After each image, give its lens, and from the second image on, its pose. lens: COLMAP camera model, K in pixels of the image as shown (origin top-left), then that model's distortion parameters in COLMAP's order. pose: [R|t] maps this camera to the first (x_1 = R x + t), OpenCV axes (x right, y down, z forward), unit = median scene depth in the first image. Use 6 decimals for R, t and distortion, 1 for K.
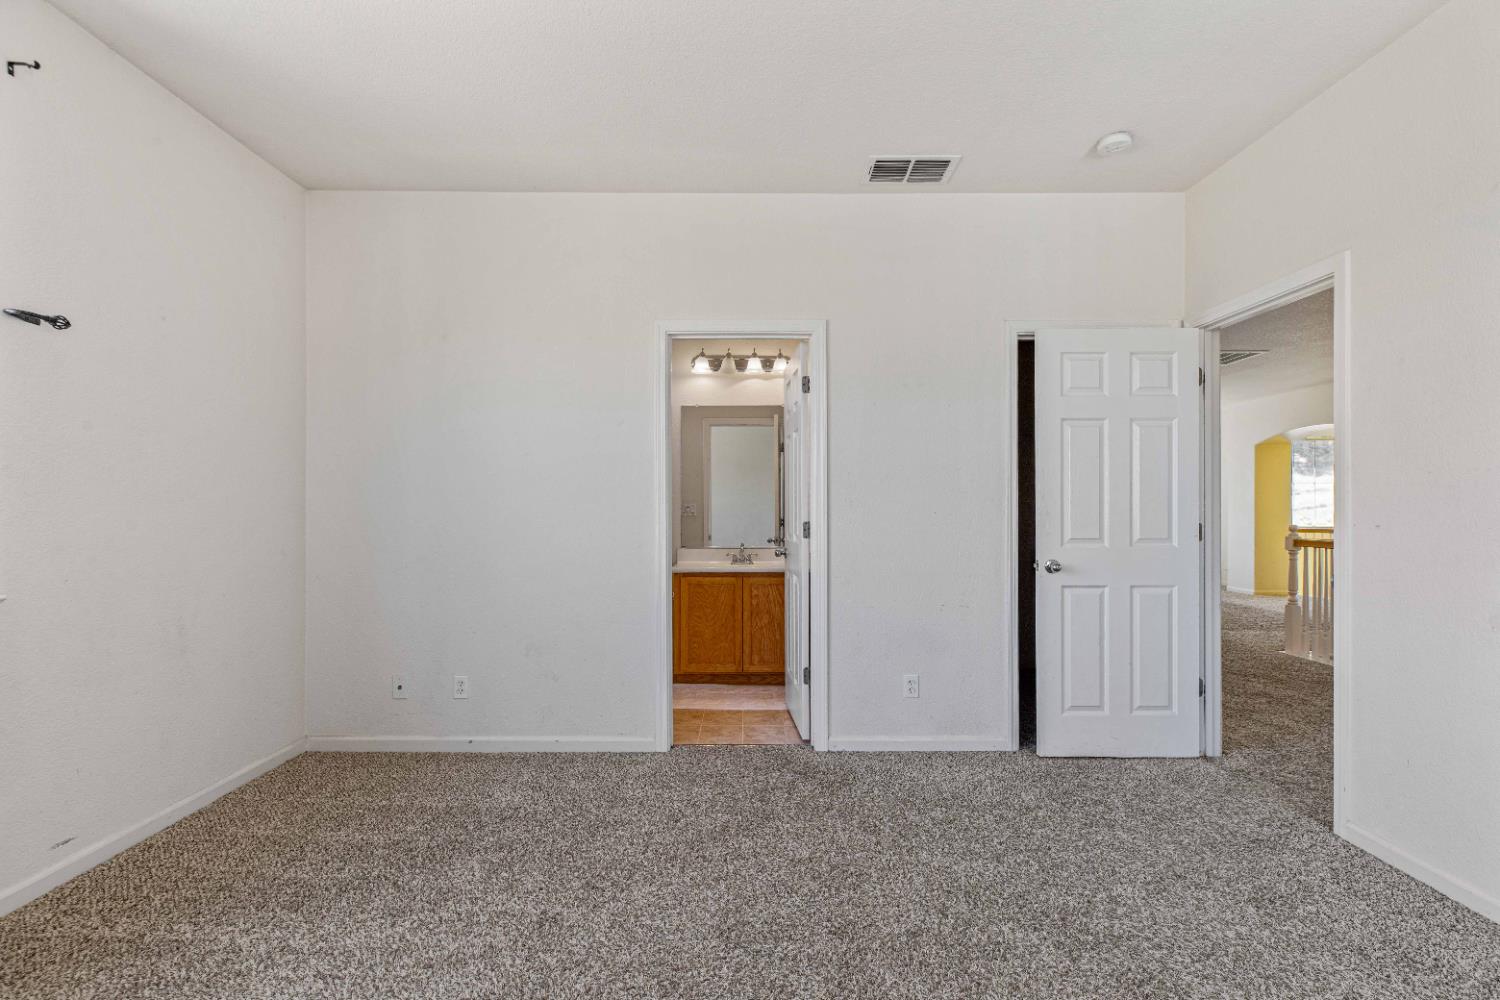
lens RADIAL K [[685.0, 0, 750.0], [0, 685.0, 500.0], [0, 0, 1]] dist [0.003211, 0.000666]
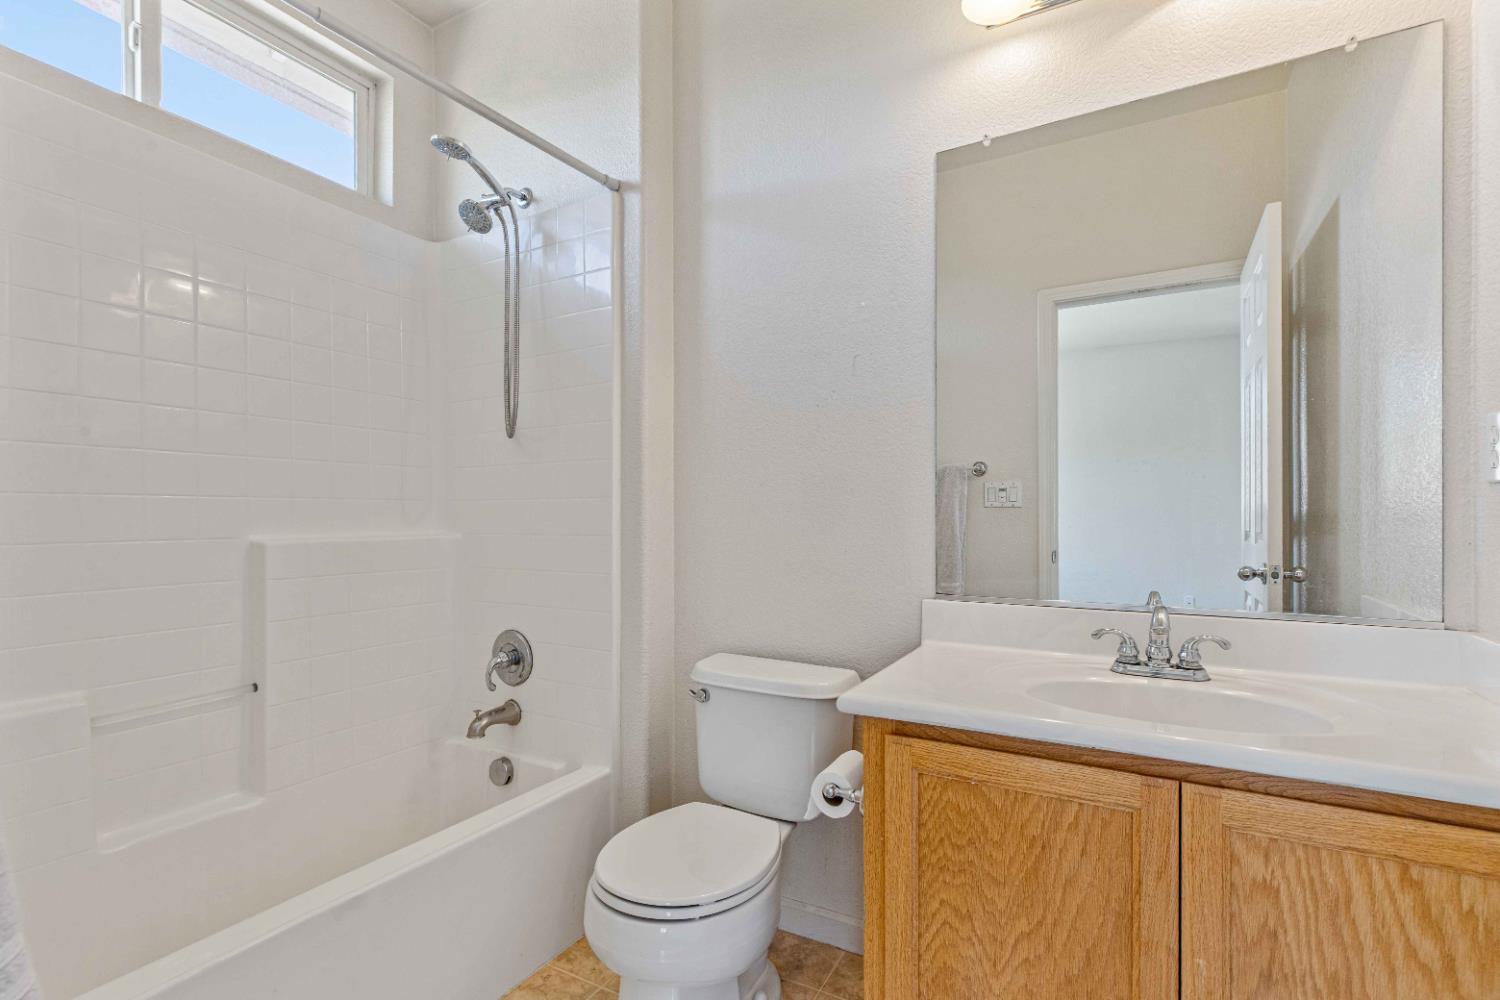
lens RADIAL K [[685.0, 0, 750.0], [0, 685.0, 500.0], [0, 0, 1]] dist [0.003211, 0.000666]
pose [[0.876890, 0.000694, -0.480690, -0.023031], [0.004693, 0.999939, 0.010004, 0.023734], [0.480668, -0.011028, 0.876833, 0.696852]]
